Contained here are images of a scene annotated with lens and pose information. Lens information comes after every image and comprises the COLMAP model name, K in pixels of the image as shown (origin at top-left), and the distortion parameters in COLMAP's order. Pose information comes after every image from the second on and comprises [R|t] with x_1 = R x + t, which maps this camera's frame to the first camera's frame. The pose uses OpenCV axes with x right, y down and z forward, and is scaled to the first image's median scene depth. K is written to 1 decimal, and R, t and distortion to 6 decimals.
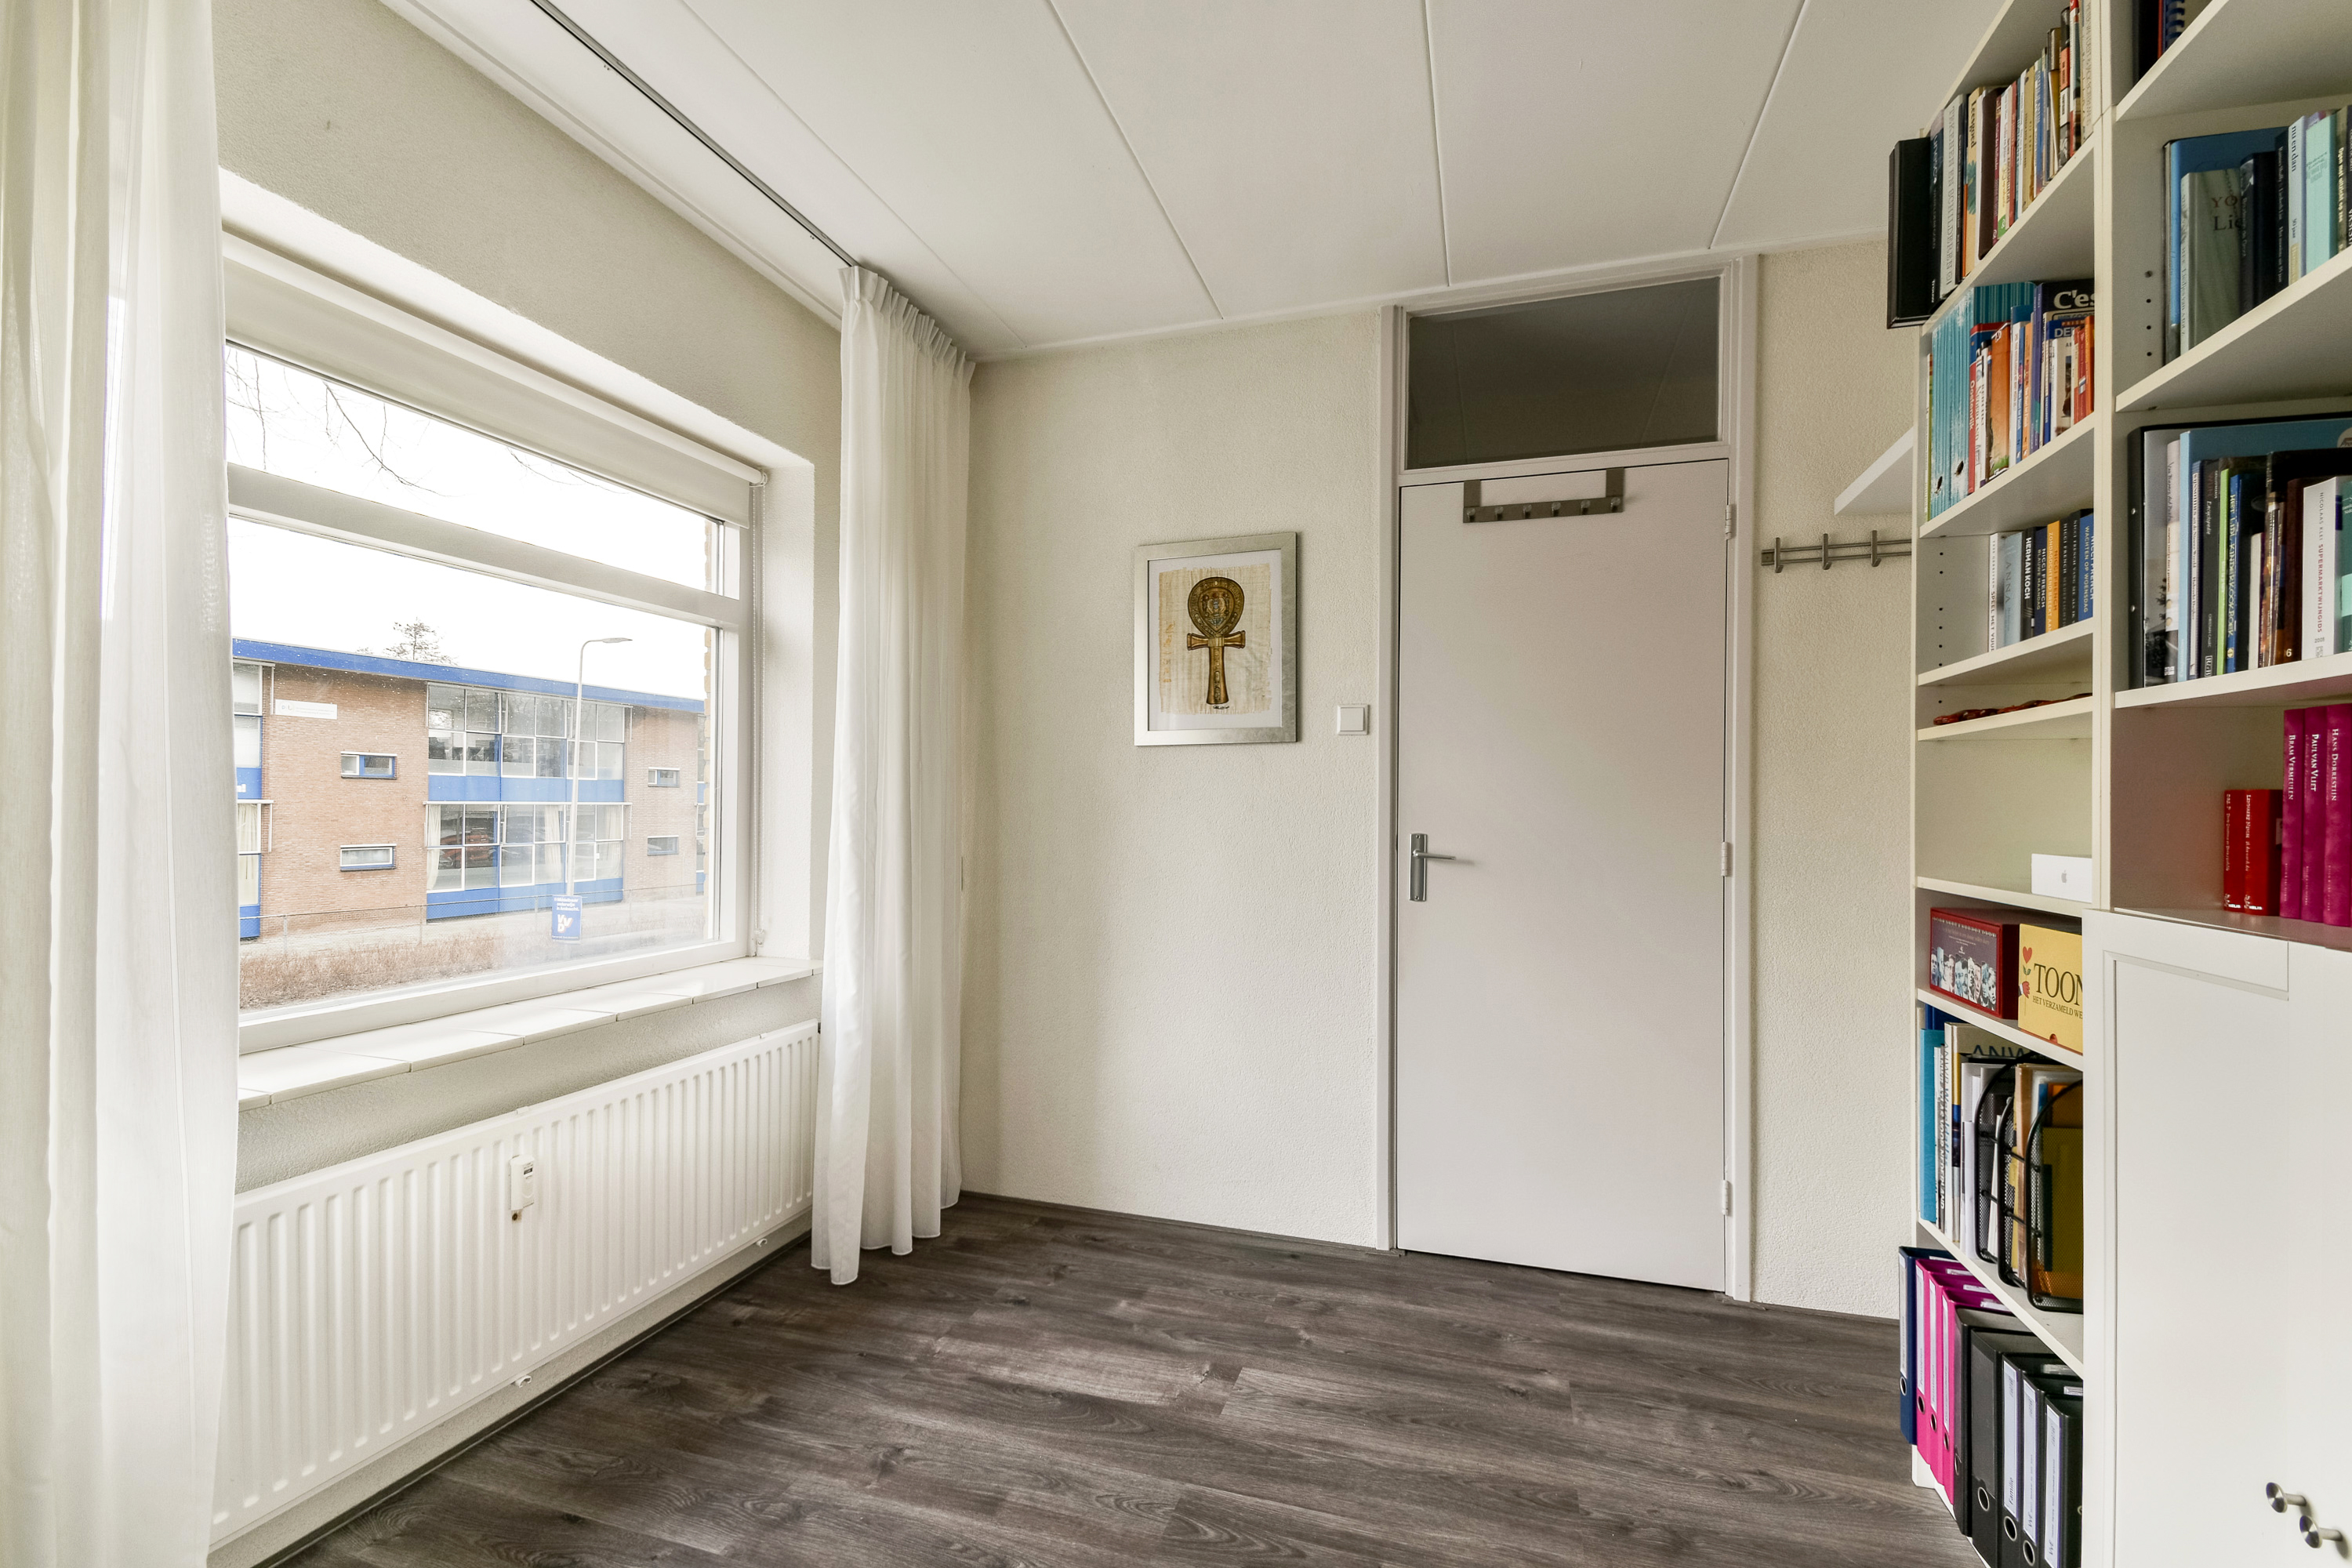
lens RADIAL K [[1056.3, 0, 1181.1], [0, 1056.3, 801.6], [0, 0, 1]] dist [0.044067, -0.030955]
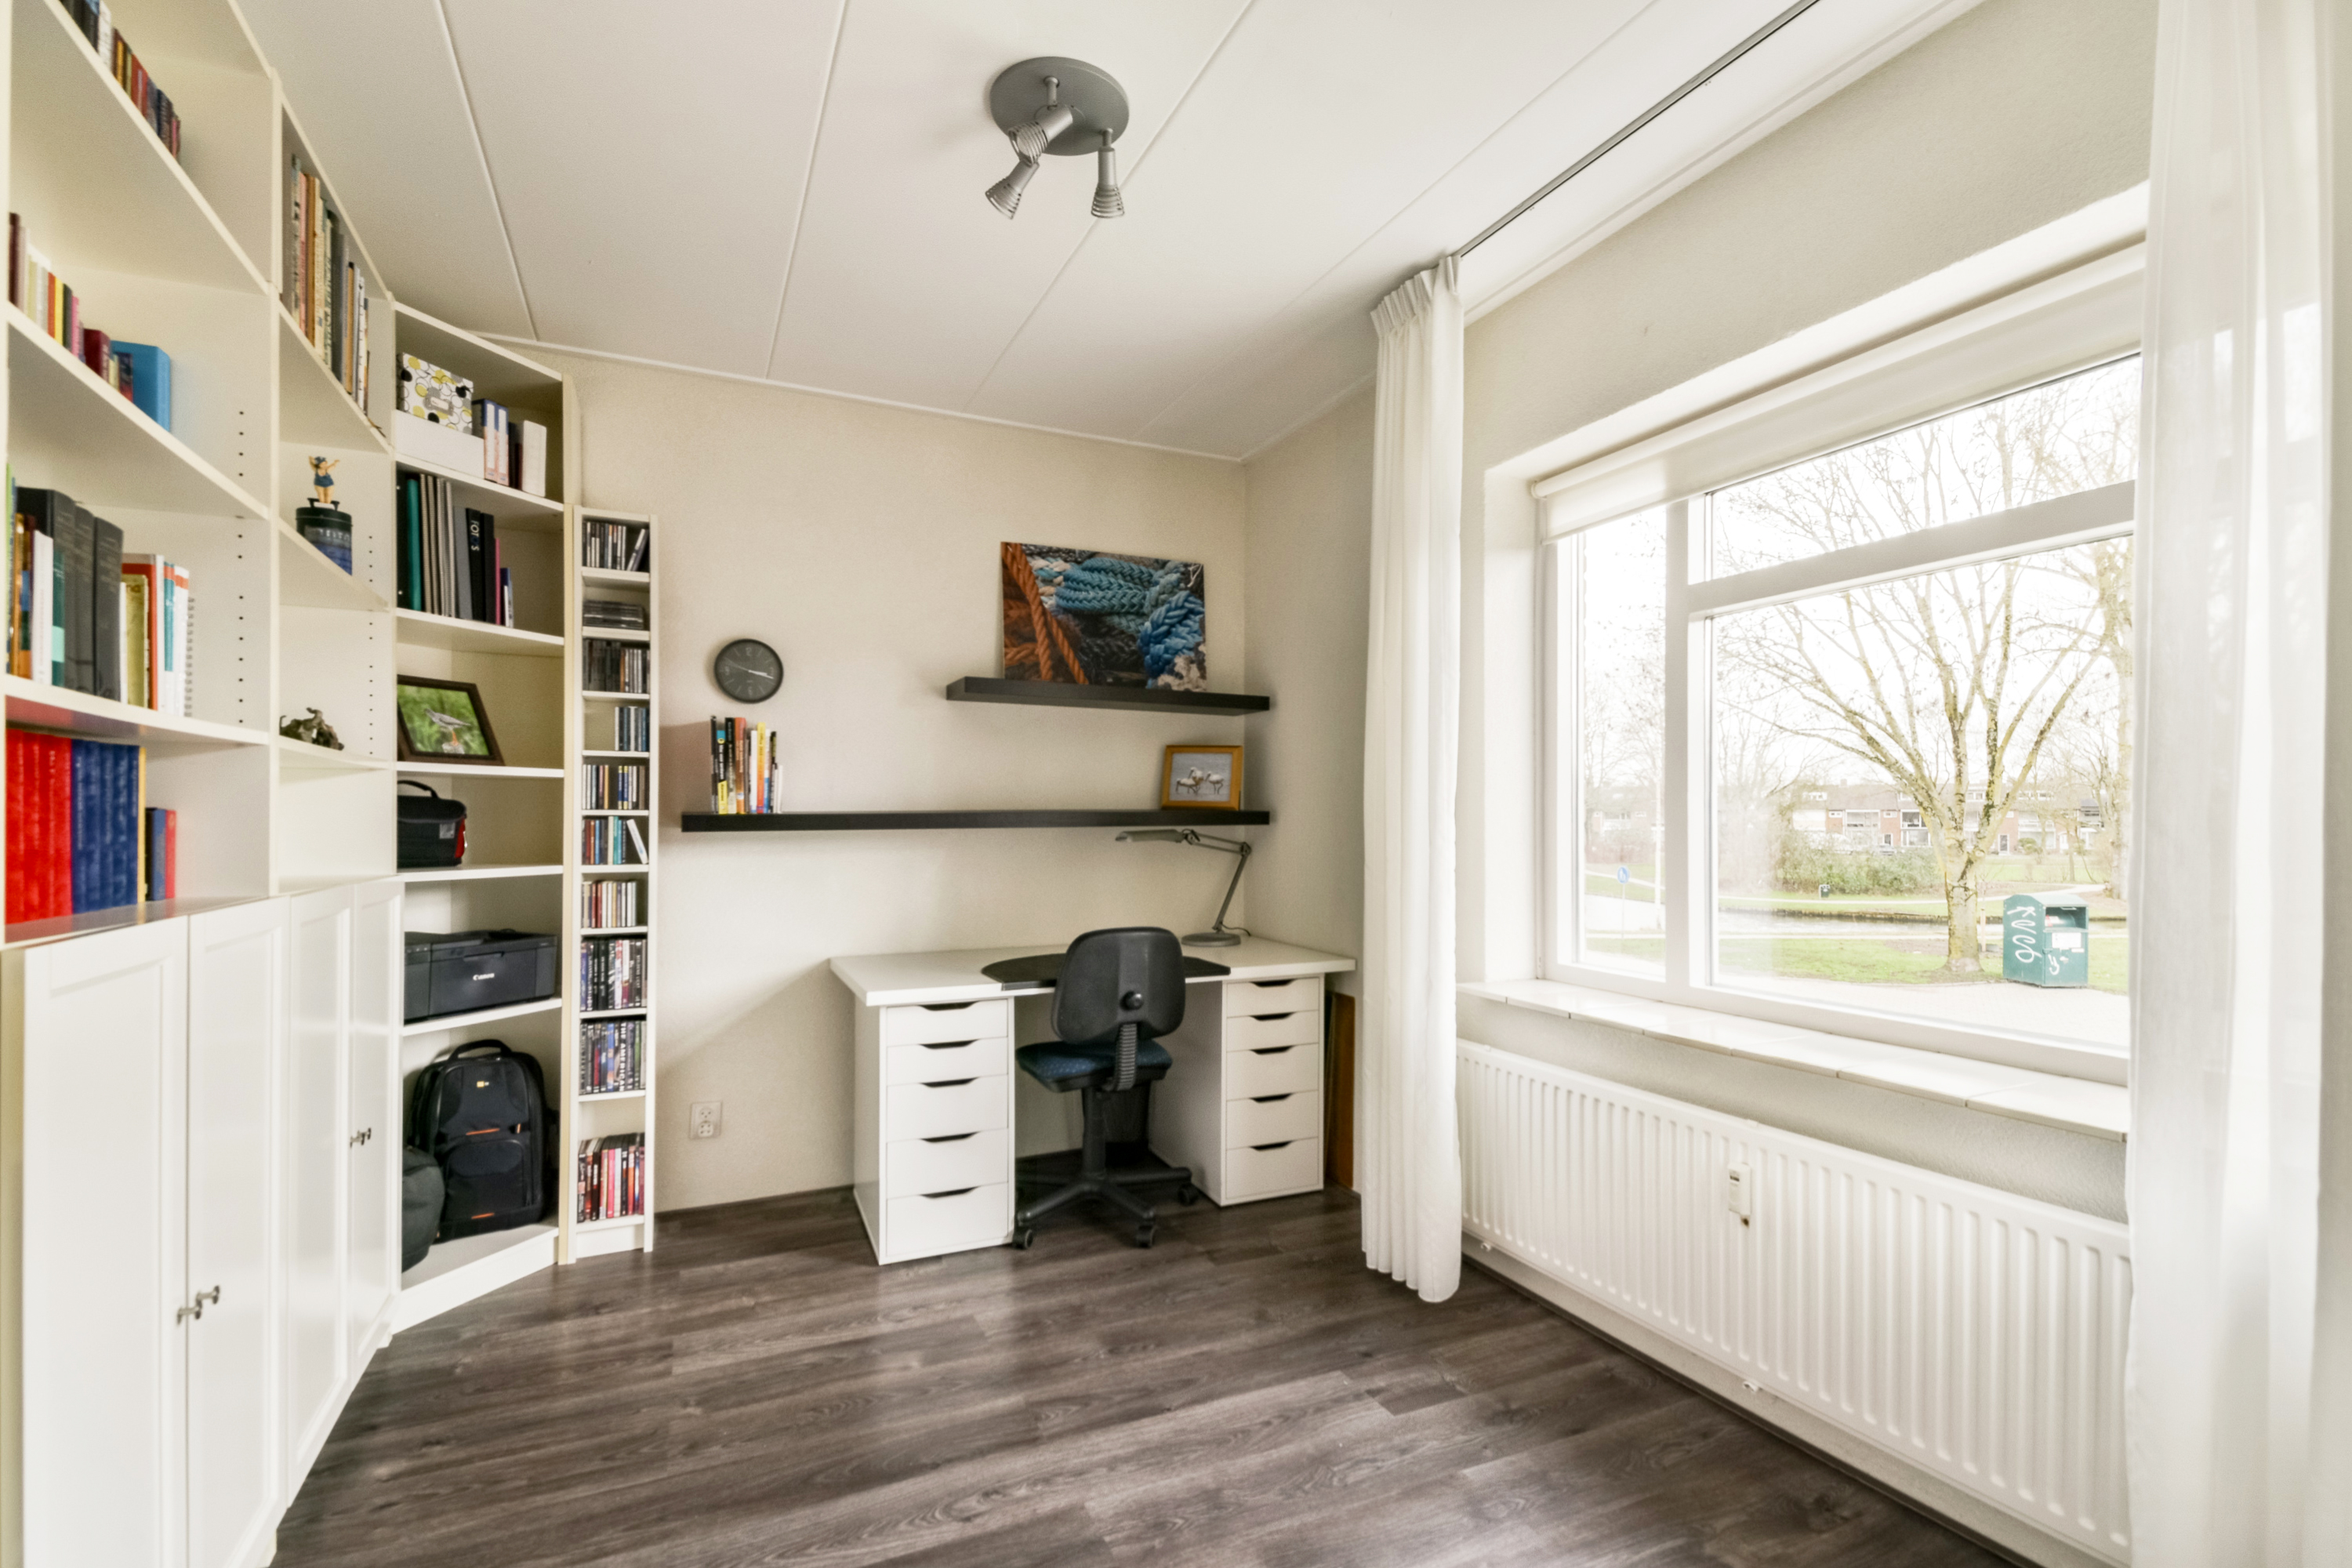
lens RADIAL K [[1056.3, 0, 1181.1], [0, 1056.3, 801.6], [0, 0, 1]] dist [0.044067, -0.030955]
pose [[-0.733788, -0.014684, -0.679220, 0.468076], [-0.001416, 0.999797, -0.020085, -0.001176], [0.679377, -0.013776, -0.733660, 1.307465]]
